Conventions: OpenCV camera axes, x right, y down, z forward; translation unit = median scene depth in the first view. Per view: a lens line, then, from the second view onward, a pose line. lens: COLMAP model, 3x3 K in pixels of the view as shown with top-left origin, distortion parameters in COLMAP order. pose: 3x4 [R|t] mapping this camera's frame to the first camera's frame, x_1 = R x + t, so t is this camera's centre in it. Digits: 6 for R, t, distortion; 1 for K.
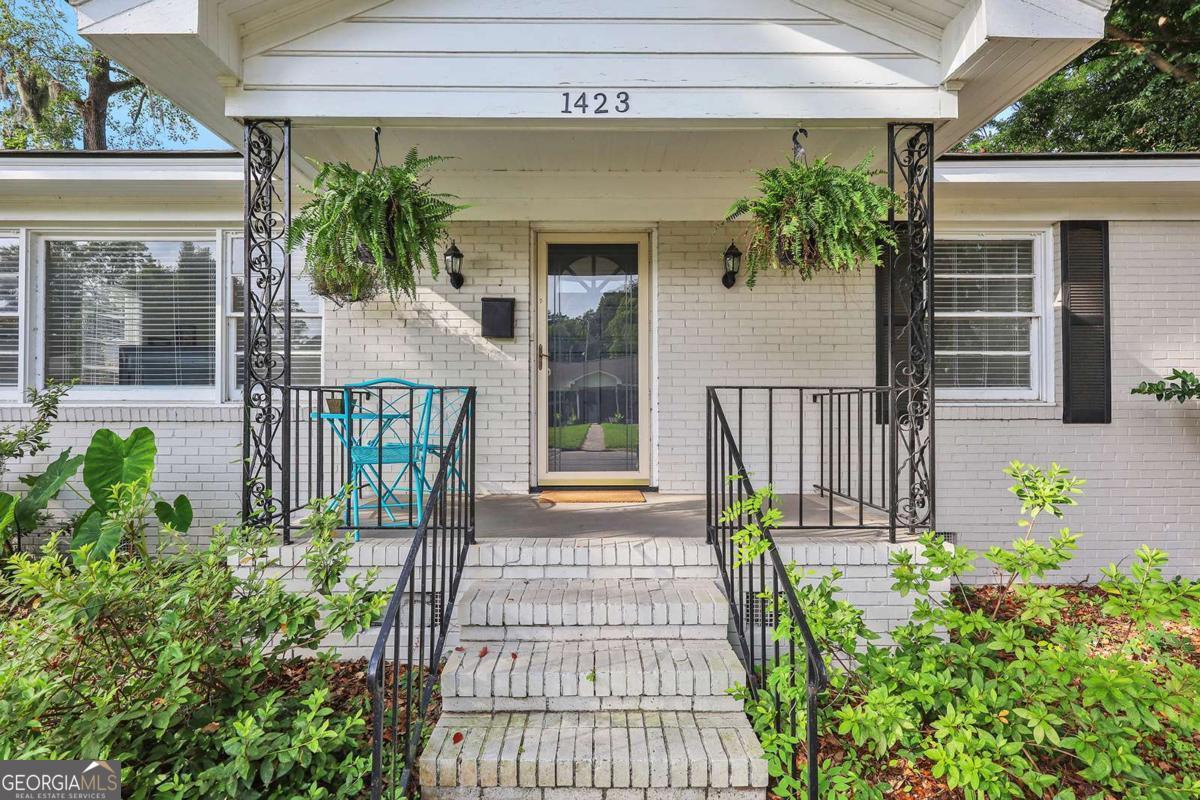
lens RADIAL K [[622.1, 0, 600.0], [0, 622.1, 400.0], [0, 0, 1]] dist [-0.000723, -0.000123]
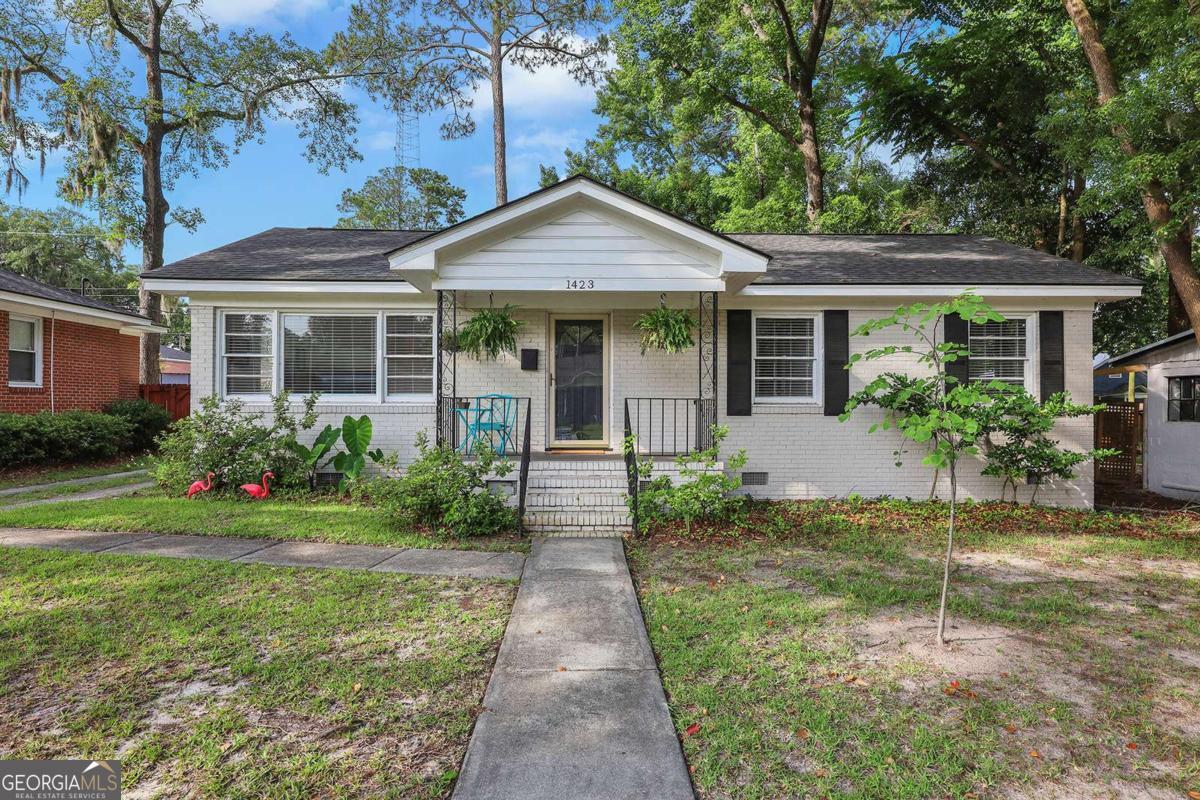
lens RADIAL K [[688.2, 0, 600.0], [0, 688.2, 400.0], [0, 0, 1]] dist [0.000754, 0.000105]
pose [[0.999848, 0.004089, 0.016955, 0.017637], [-0.004123, 0.999990, 0.001951, -0.012461], [-0.016946, -0.002021, 0.999854, -1.111902]]
